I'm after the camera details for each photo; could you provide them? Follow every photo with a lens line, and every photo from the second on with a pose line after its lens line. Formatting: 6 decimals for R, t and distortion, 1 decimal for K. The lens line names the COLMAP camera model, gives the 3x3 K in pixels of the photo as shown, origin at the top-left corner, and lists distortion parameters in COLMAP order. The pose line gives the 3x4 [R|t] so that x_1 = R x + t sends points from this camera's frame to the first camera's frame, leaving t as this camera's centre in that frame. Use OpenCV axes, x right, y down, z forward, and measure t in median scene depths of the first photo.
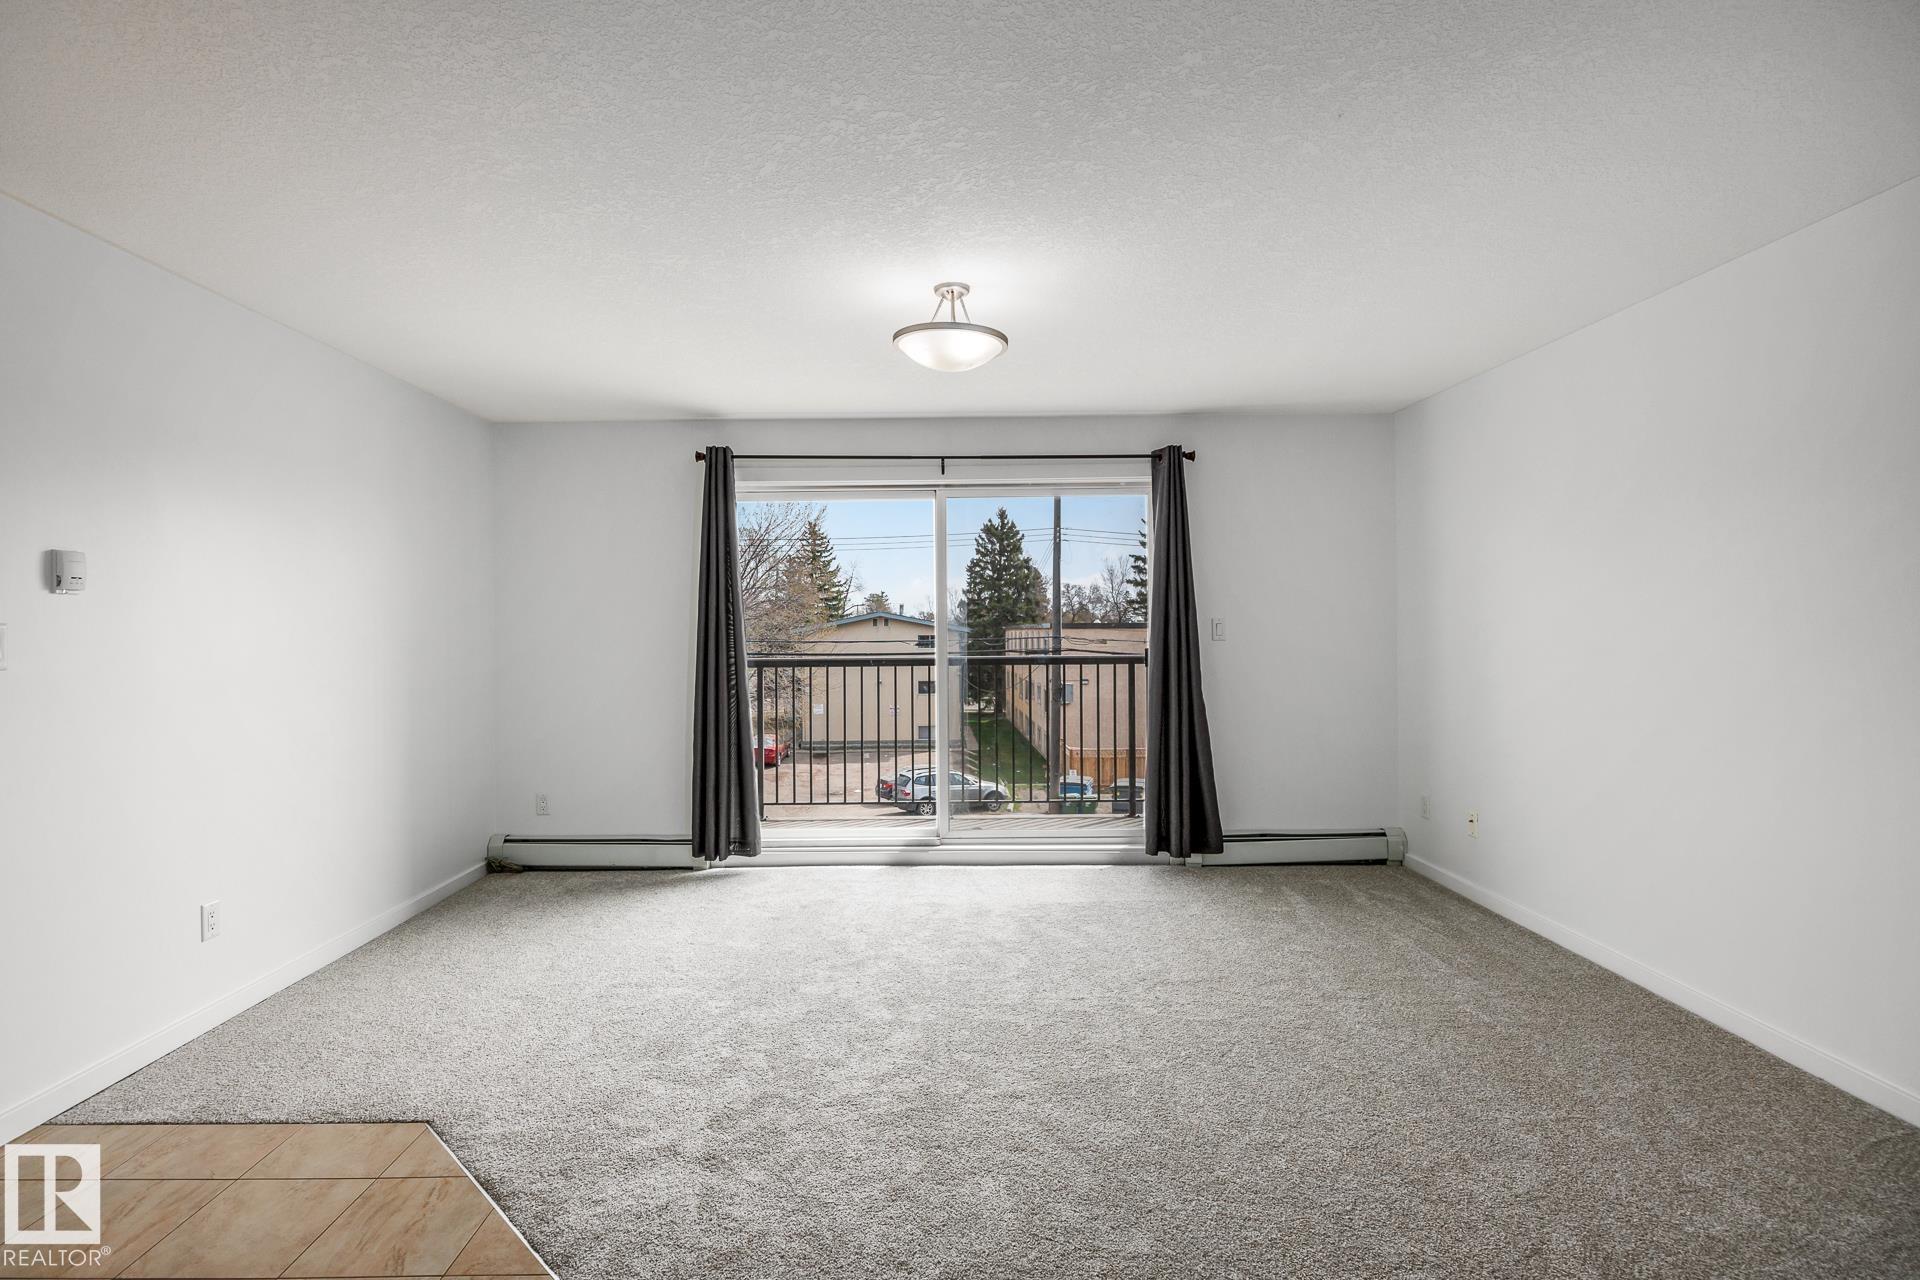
lens RADIAL K [[921.2, 0, 911.5], [0, 921.2, 630.9], [0, 0, 1]] dist [-0.002777, -0.000127]
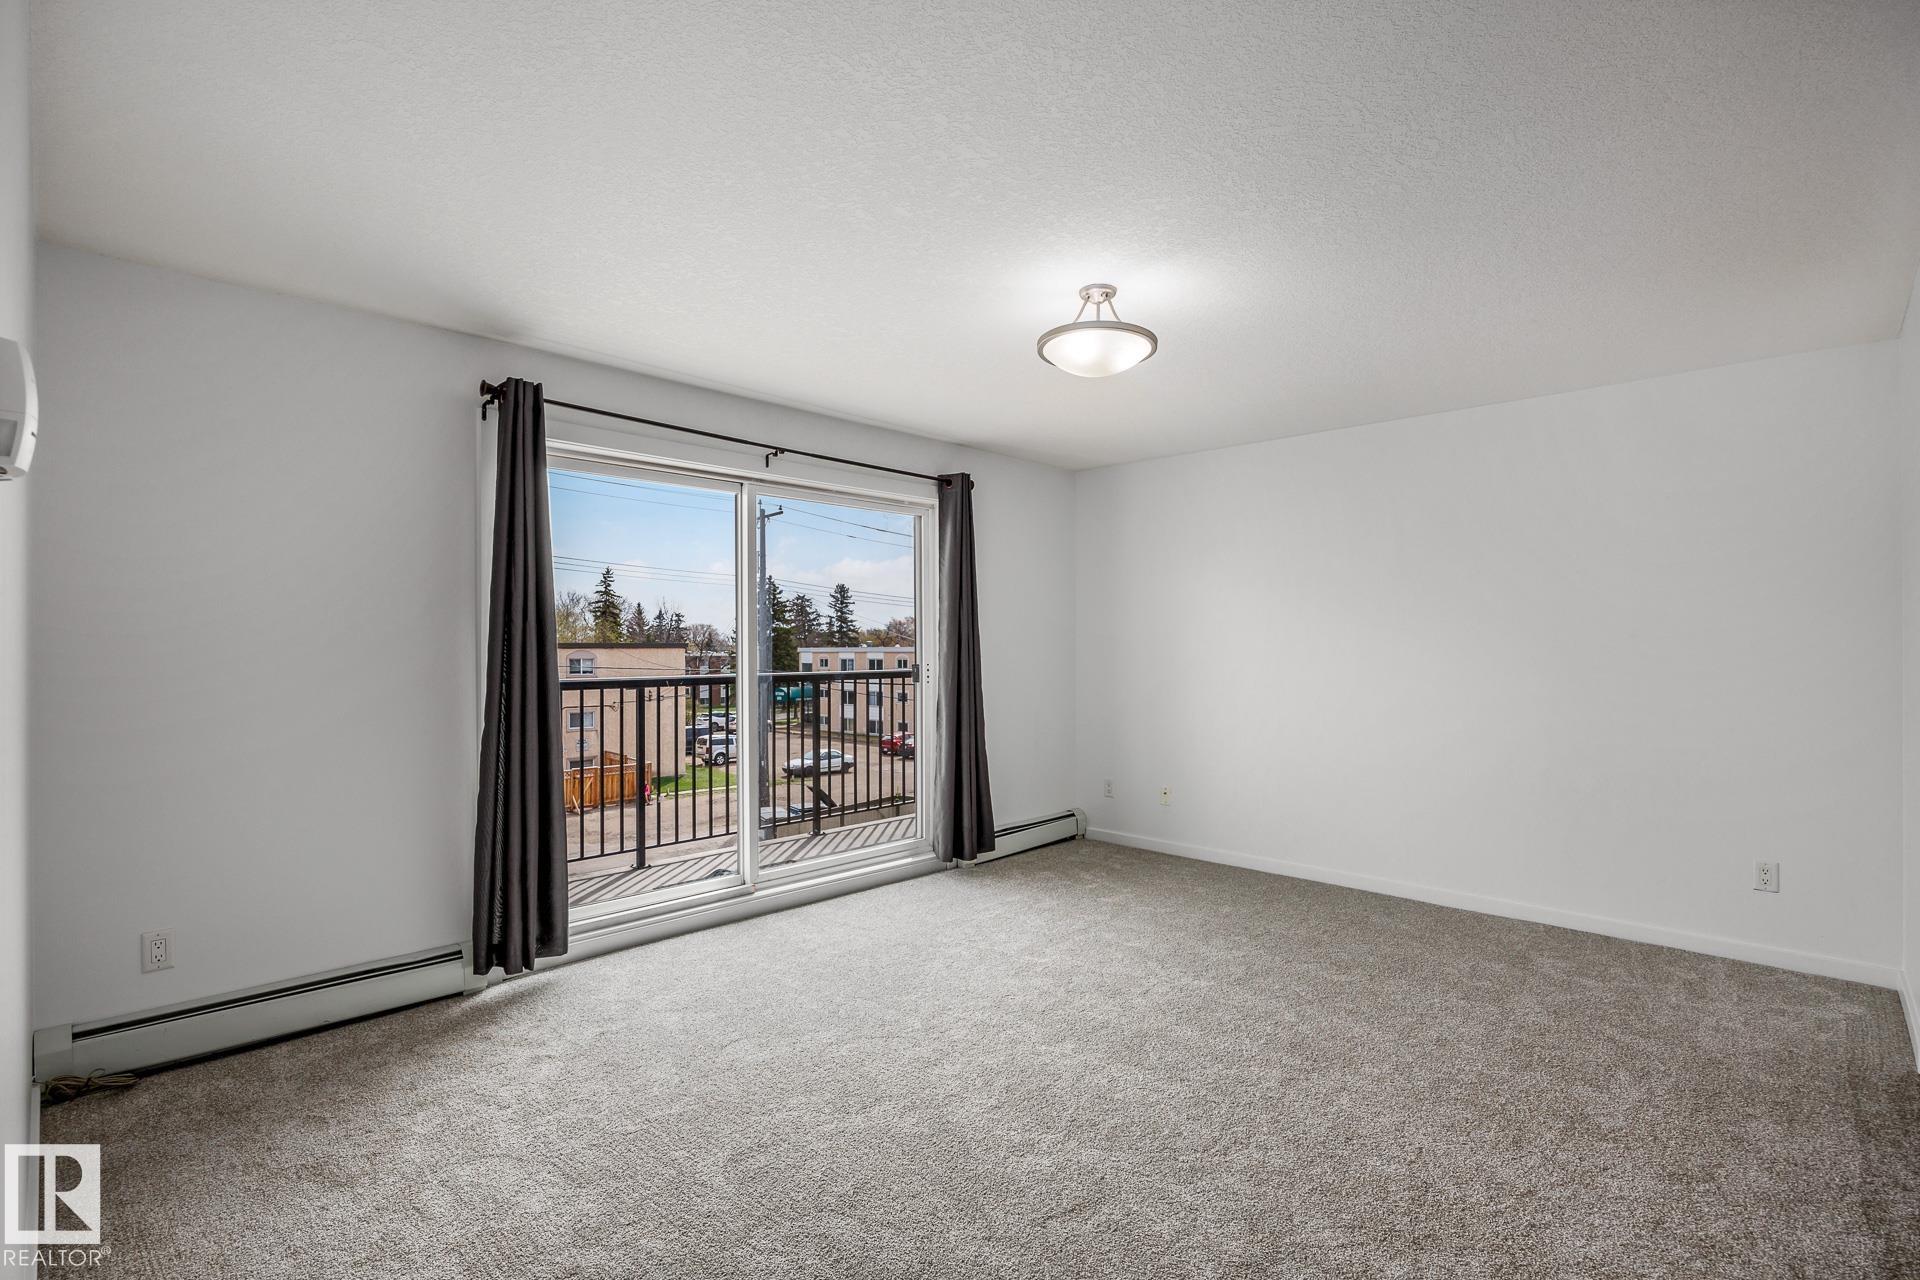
lens RADIAL K [[910.0, 0, 950.4], [0, 910.0, 648.3], [0, 0, 1]] dist [0.000454, -0.000237]
pose [[0.696521, 0.004563, 0.717522, -0.476918], [-0.004968, 0.999986, -0.001537, 0.002590], [-0.717519, -0.002494, 0.696534, 0.277875]]
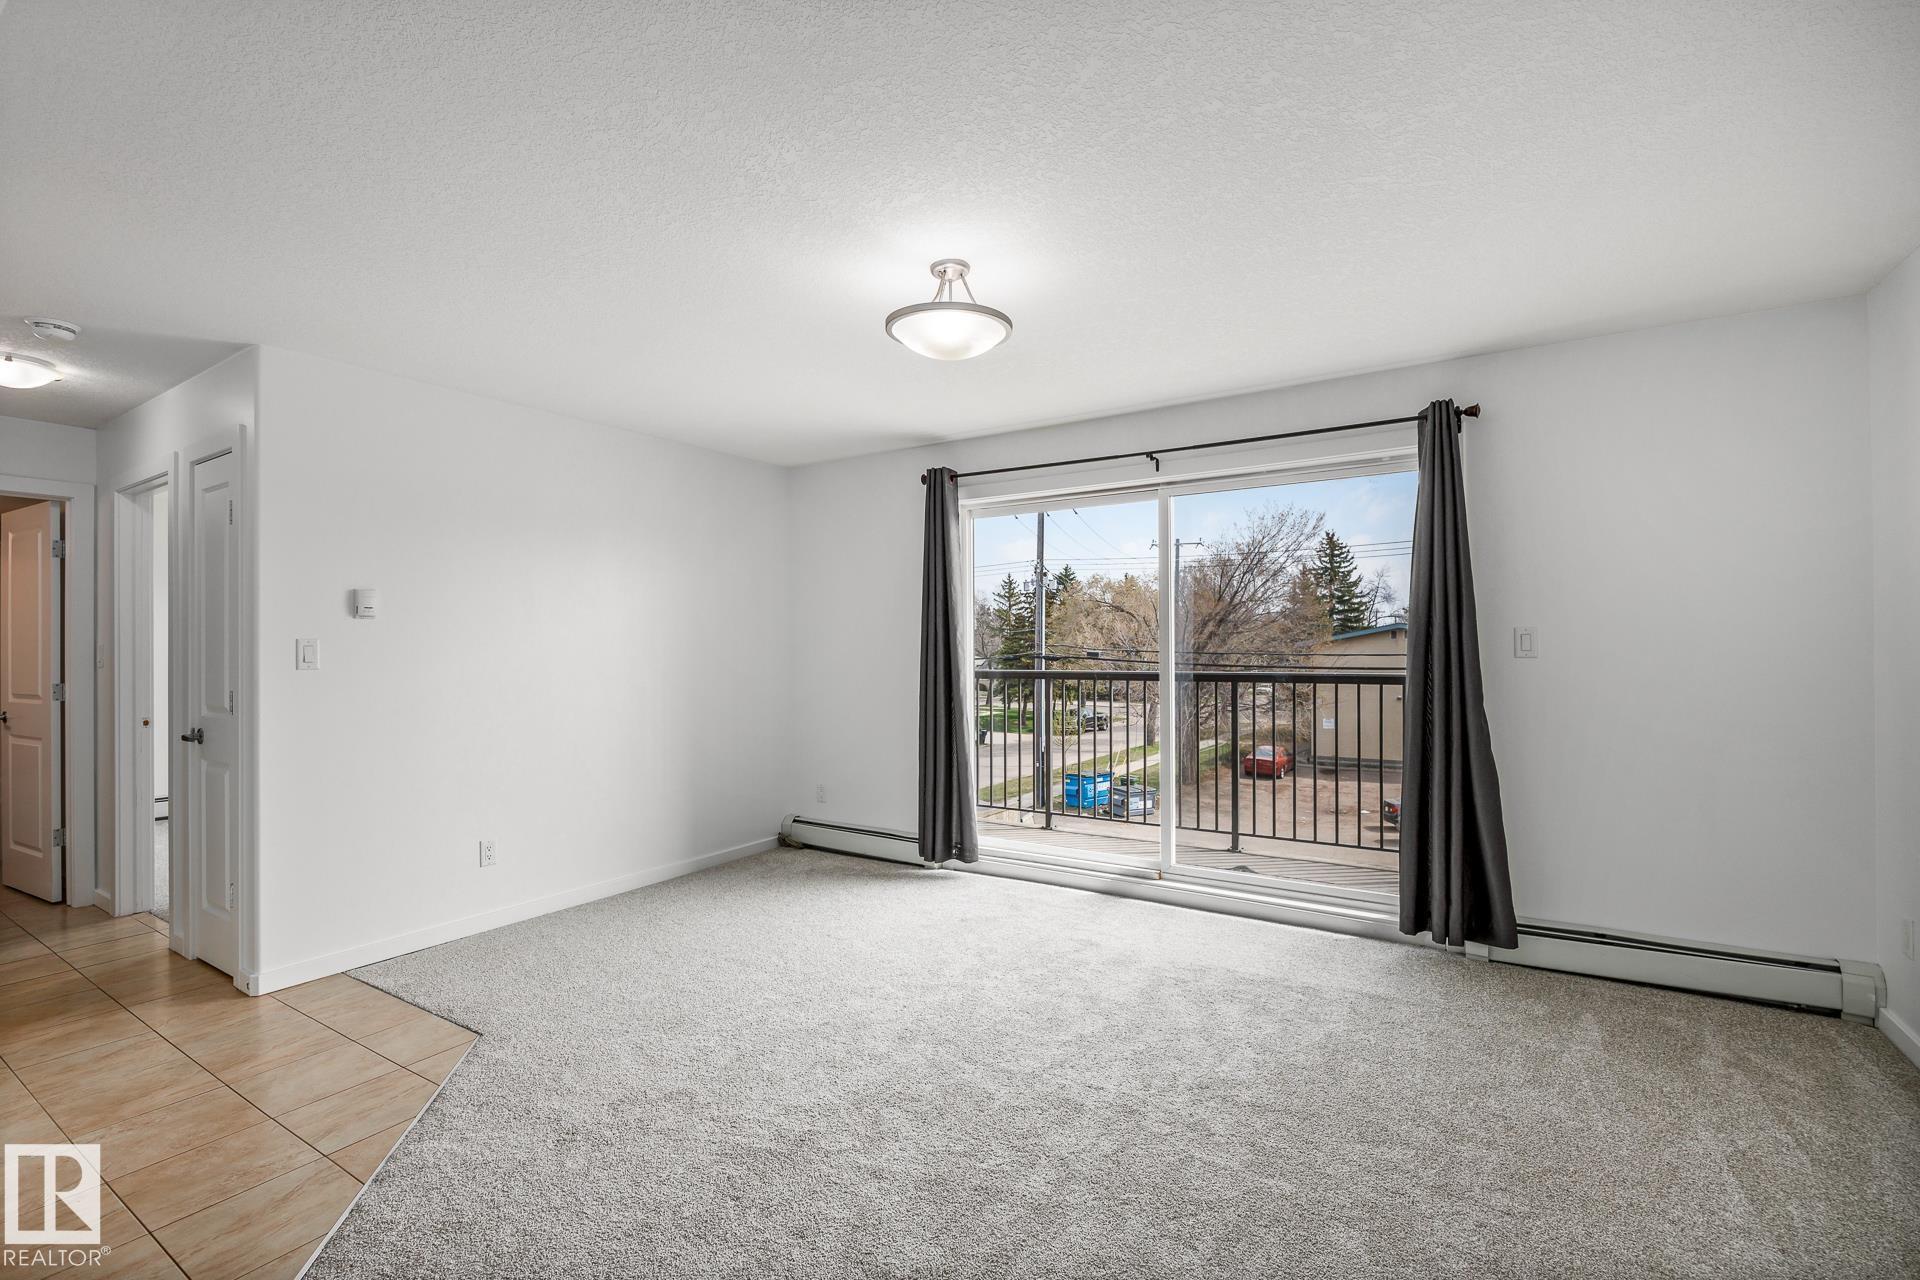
lens RADIAL K [[848.1, 0, 944.0], [0, 848.1, 648.0], [0, 0, 1]] dist [-0.003504, 0.000861]
pose [[0.839417, 0.003390, -0.543477, 0.319843], [-0.000404, 0.999984, 0.005613, -0.000972], [0.543487, -0.004492, 0.839405, 0.189760]]
